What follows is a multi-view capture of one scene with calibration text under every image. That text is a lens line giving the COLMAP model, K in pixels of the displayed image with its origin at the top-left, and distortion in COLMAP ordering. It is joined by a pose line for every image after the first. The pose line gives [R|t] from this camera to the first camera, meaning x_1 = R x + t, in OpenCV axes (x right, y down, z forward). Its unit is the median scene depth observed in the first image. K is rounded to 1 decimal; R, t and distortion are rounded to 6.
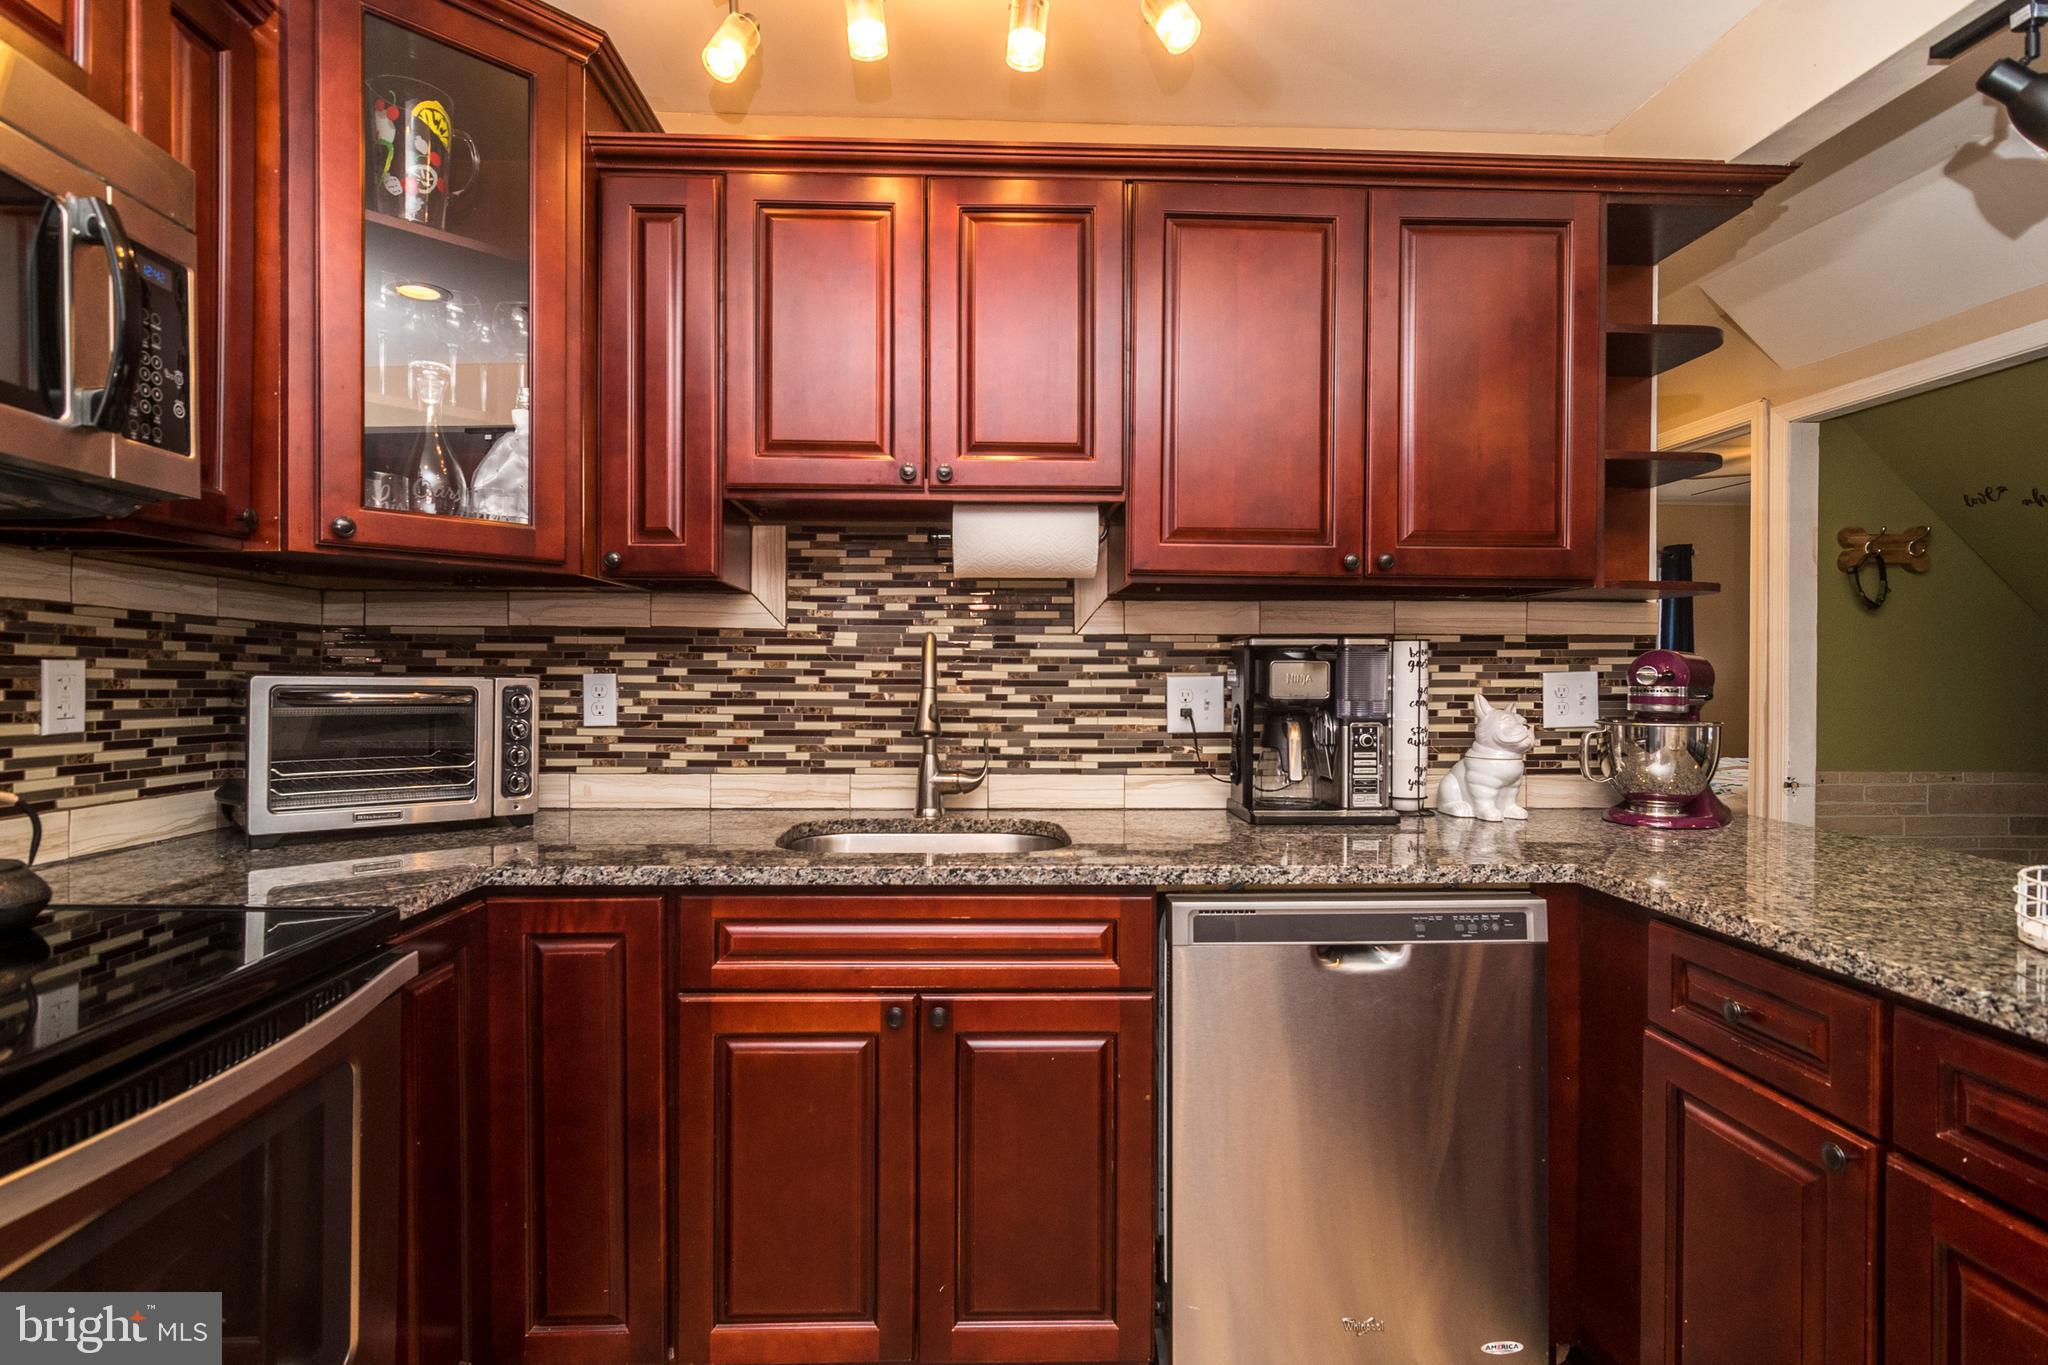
lens RADIAL K [[1019.9, 0, 1016.7], [0, 1019.9, 680.9], [0, 0, 1]] dist [-0.002085, 0.001882]
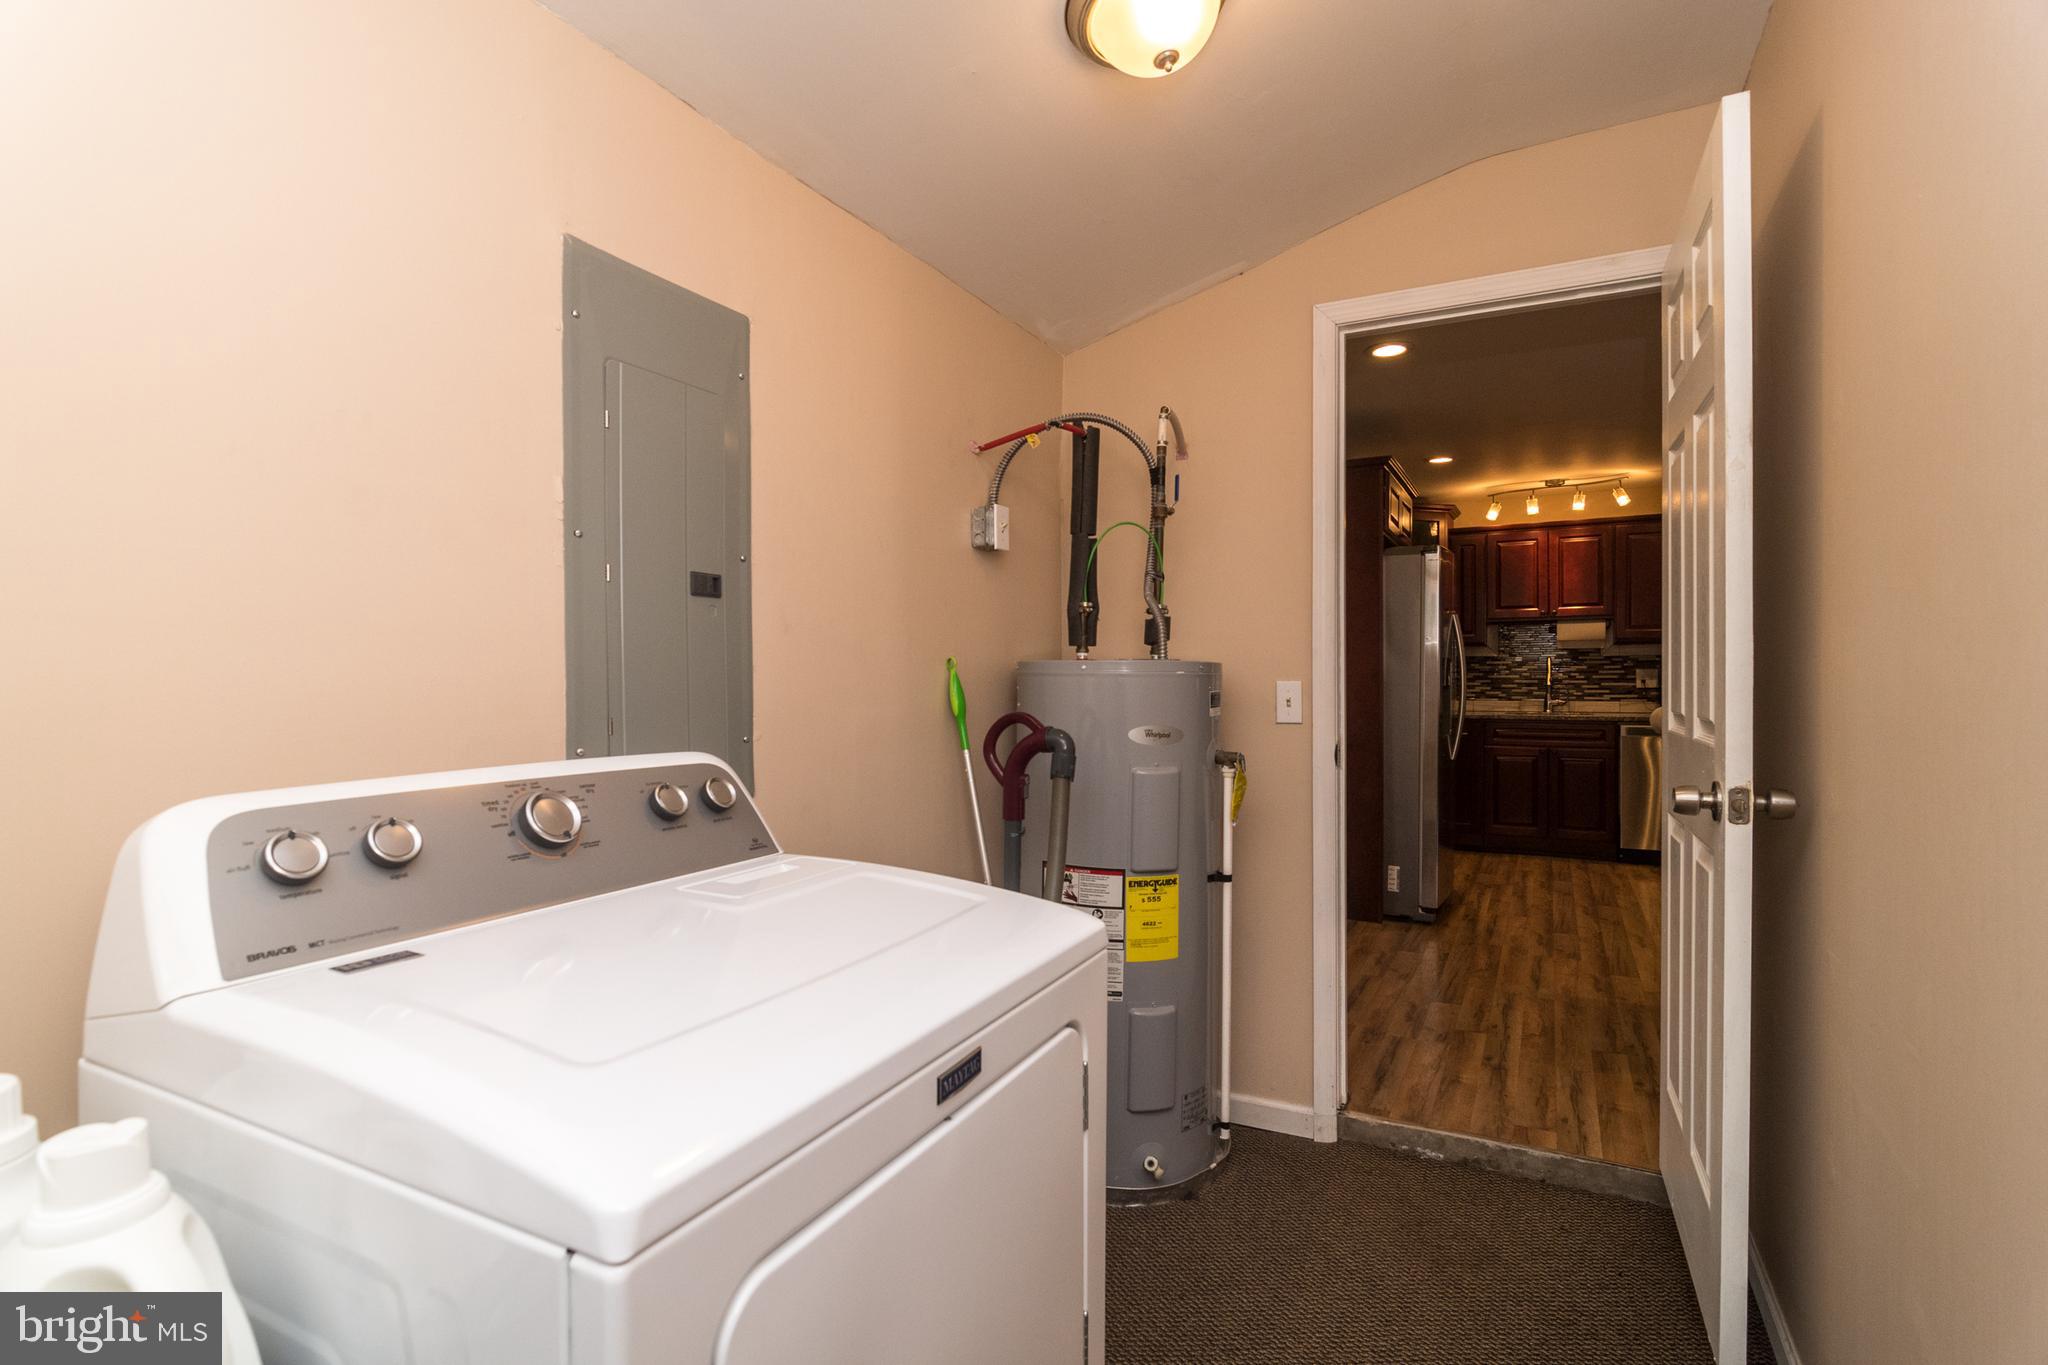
lens RADIAL K [[1019.9, 0, 1023.5], [0, 1019.9, 683.2], [0, 0, 1]] dist [-0.002085, 0.001882]
pose [[0.874998, -0.004574, -0.484105, 0.021788], [0.013976, 0.999777, 0.015815, -0.036786], [0.483925, -0.020604, 0.874867, -2.569967]]
